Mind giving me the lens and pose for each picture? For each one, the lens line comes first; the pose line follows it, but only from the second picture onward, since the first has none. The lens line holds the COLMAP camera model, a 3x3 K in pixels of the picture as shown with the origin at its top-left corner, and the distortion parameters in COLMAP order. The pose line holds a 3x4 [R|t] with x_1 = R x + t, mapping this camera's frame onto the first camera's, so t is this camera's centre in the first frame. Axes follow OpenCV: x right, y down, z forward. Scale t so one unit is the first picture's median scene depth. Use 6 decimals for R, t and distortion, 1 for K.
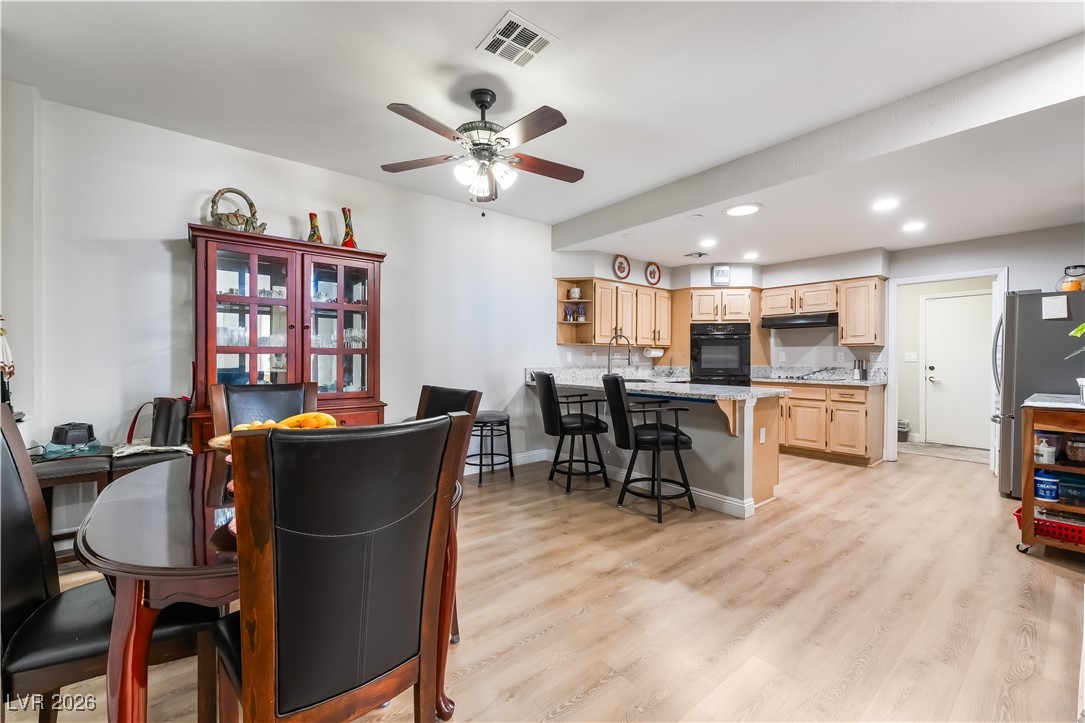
lens RADIAL K [[436.6, 0, 542.2], [0, 436.6, 361.7], [0, 0, 1]] dist [0.000705, -0.000797]
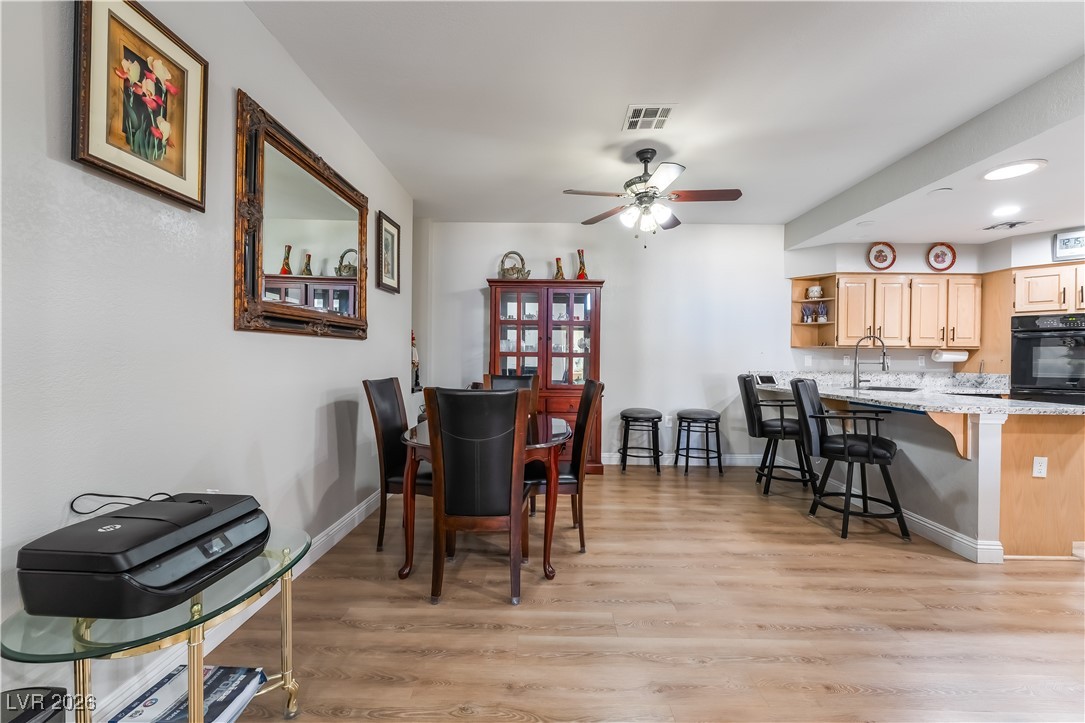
lens RADIAL K [[436.6, 0, 541.6], [0, 436.6, 362.1], [0, 0, 1]] dist [0.000705, -0.000797]
pose [[0.772135, 0.008676, -0.635400, 0.238458], [-0.013081, 0.999912, -0.002242, 0.001981], [0.635324, 0.010043, 0.772180, -0.088675]]
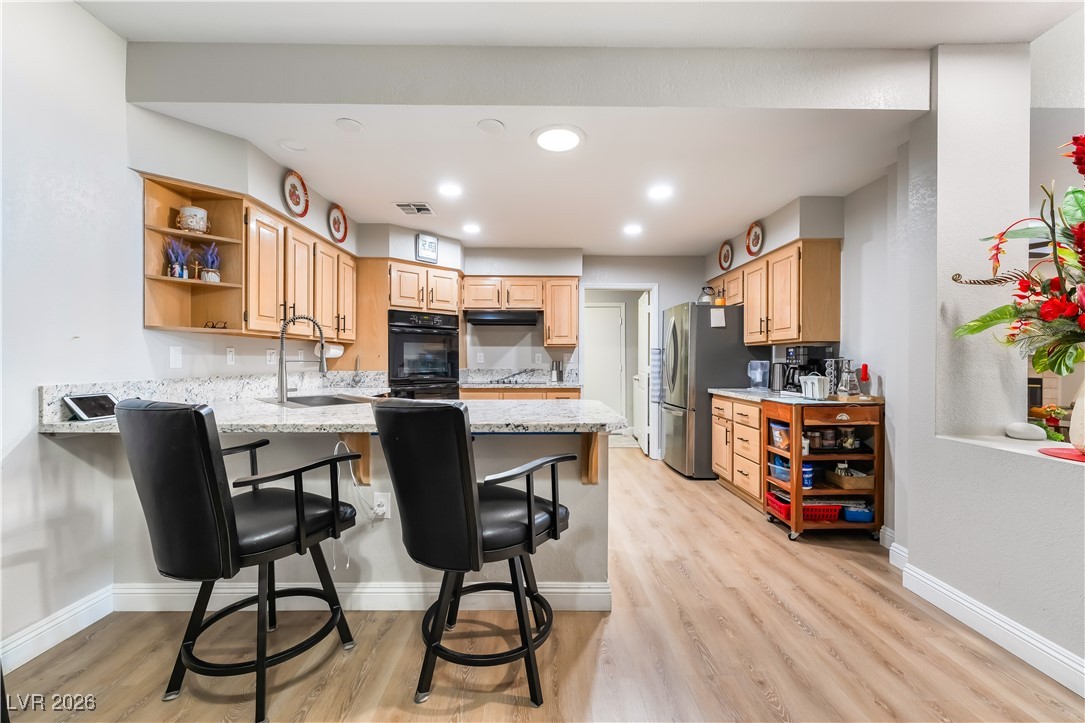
lens RADIAL K [[436.6, 0, 544.2], [0, 436.6, 361.4], [0, 0, 1]] dist [0.000705, -0.000797]
pose [[0.615276, -0.004065, 0.788301, -0.067379], [0.006588, 0.999978, 0.000015, -0.004031], [-0.788284, 0.005184, 0.615290, 0.462081]]
